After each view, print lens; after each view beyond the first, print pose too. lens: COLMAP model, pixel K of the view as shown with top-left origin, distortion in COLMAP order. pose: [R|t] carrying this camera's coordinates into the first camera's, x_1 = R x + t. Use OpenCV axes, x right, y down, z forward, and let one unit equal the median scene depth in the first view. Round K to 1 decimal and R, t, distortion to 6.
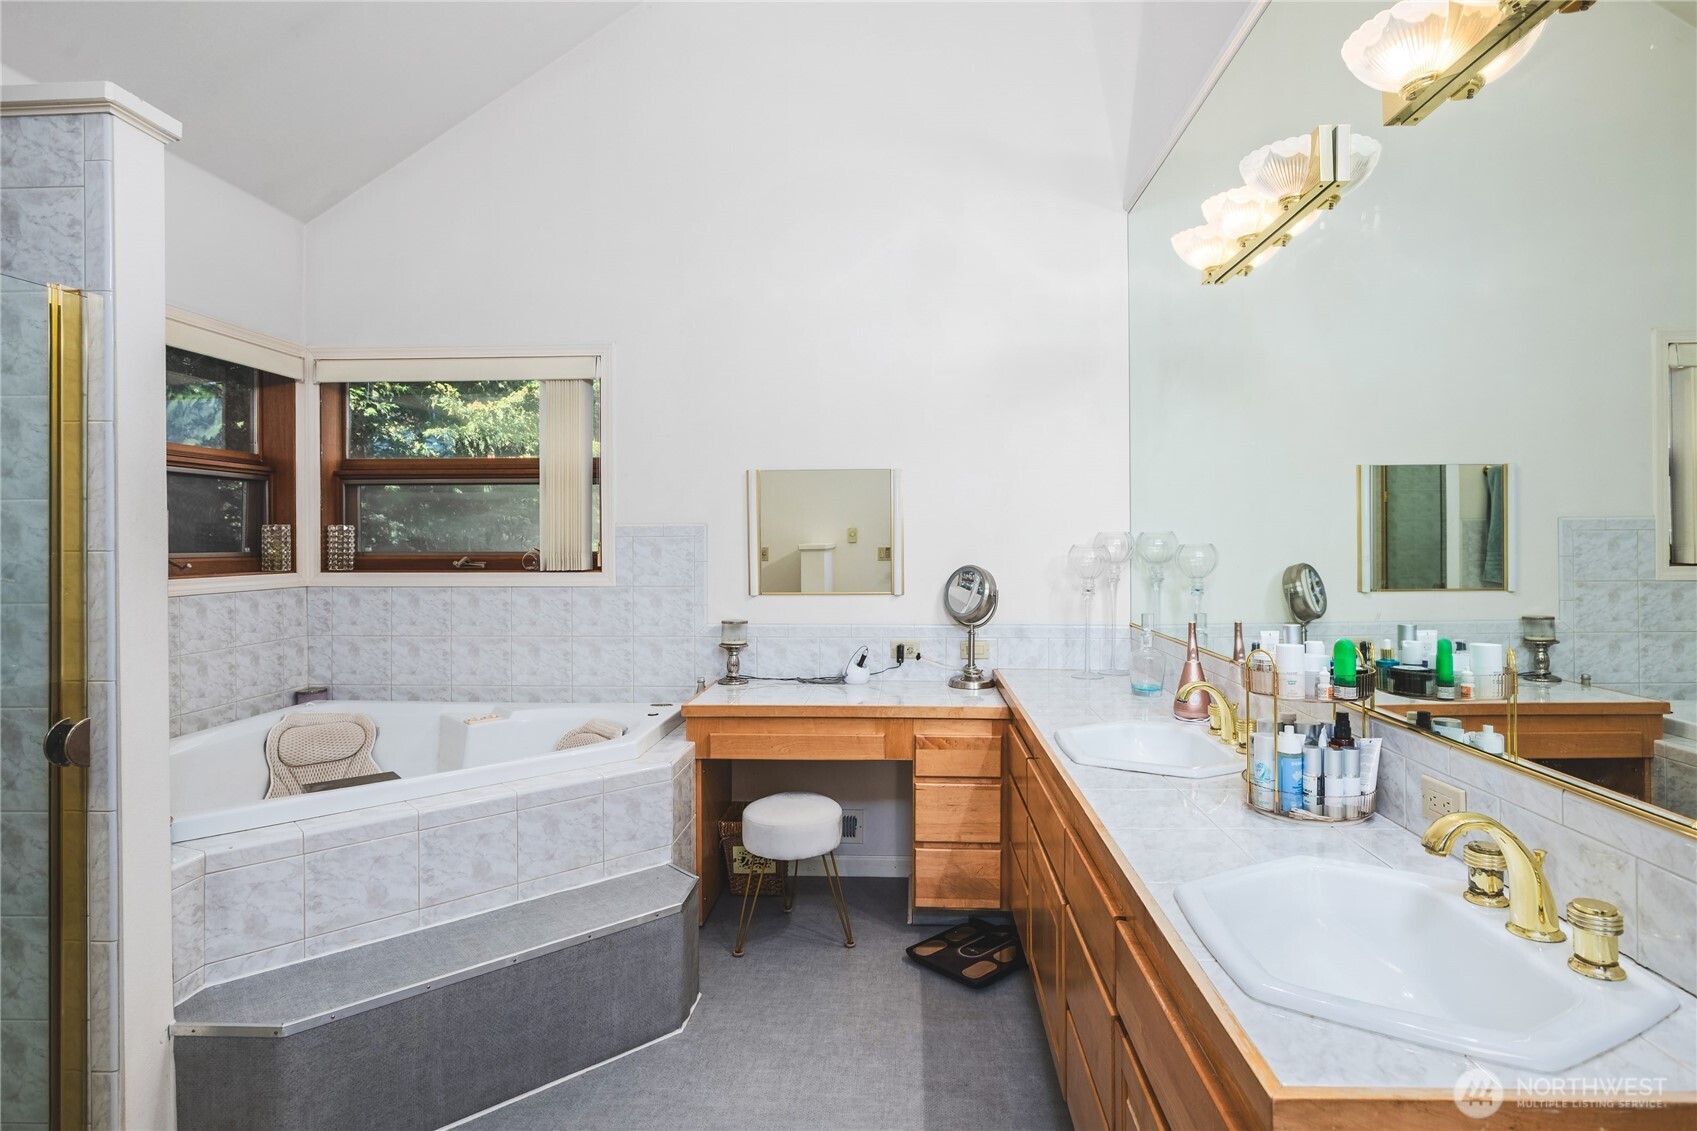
lens RADIAL K [[863.7, 0, 854.4], [0, 863.7, 553.0], [0, 0, 1]] dist [0.003318, 0.001142]
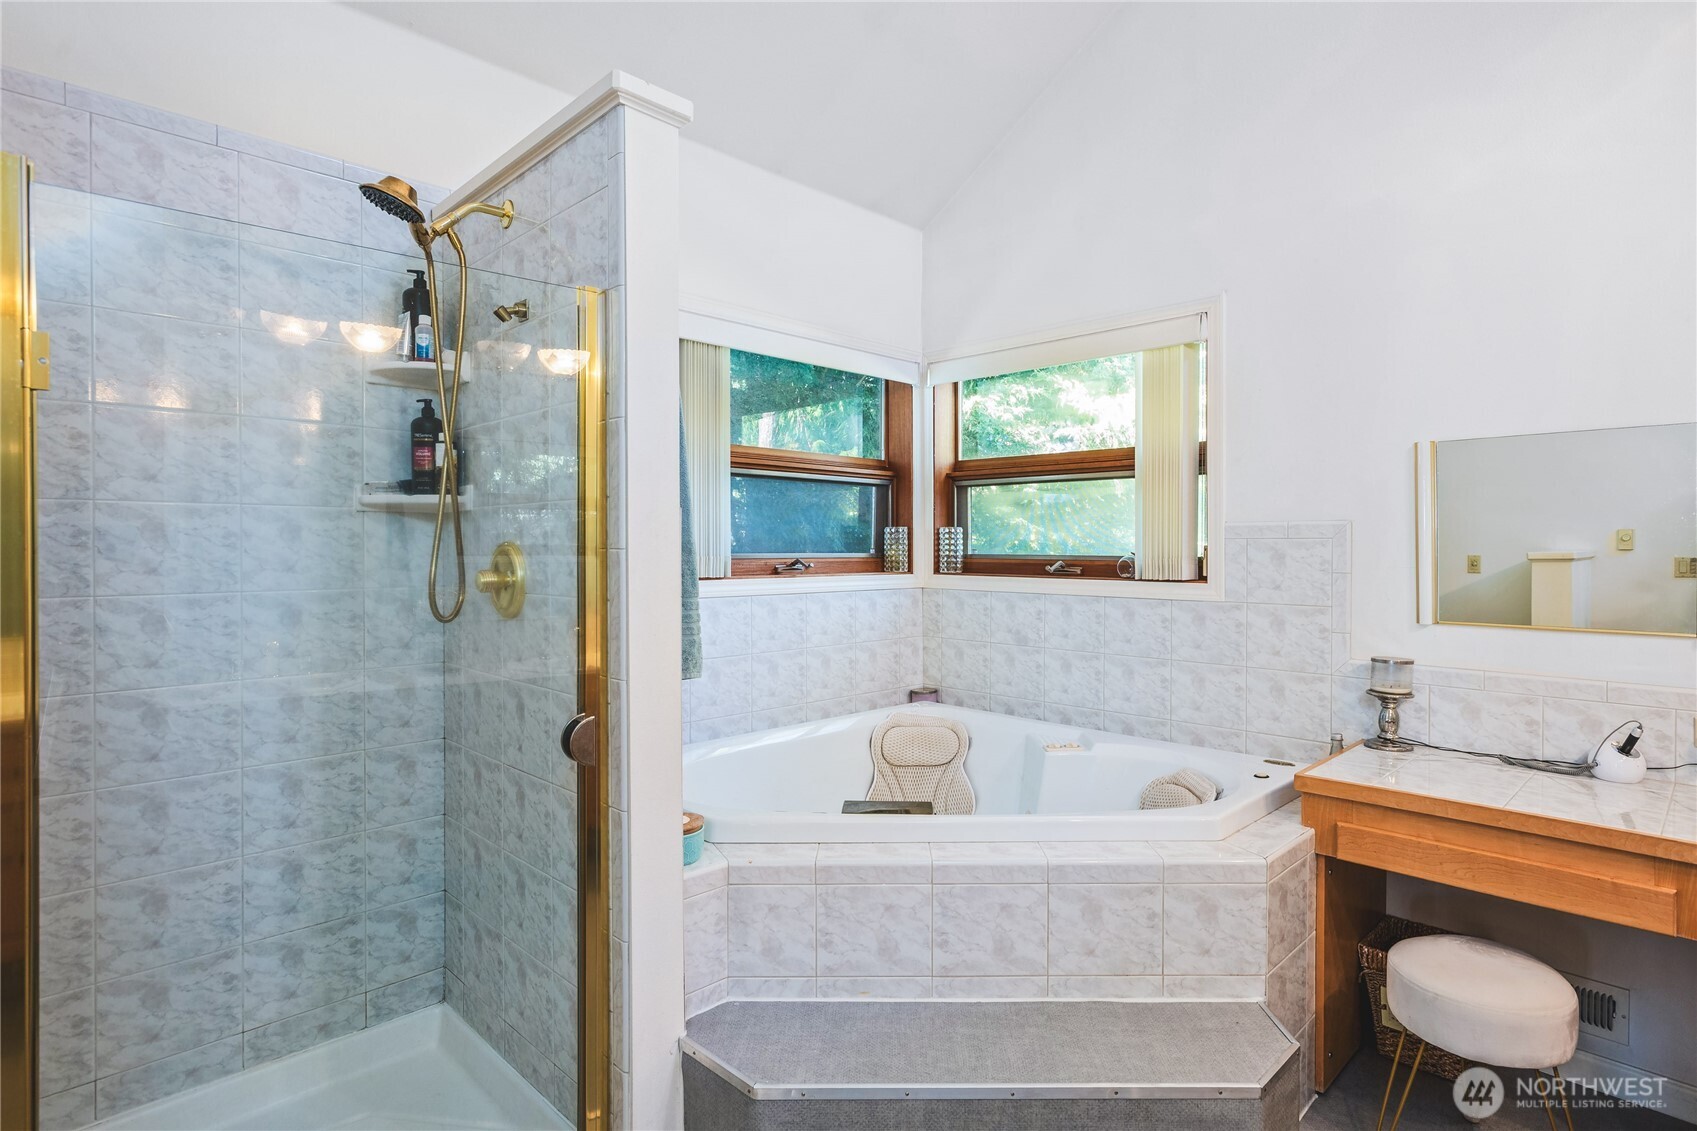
lens RADIAL K [[921.7, 0, 850.8], [0, 921.7, 555.3], [0, 0, 1]] dist [-0.011359, 0.010763]
pose [[0.762079, 0.011744, -0.647377, 0.008065], [-0.014122, 0.999899, 0.001515, -0.000271], [0.647330, 0.007988, 0.762168, 0.149574]]
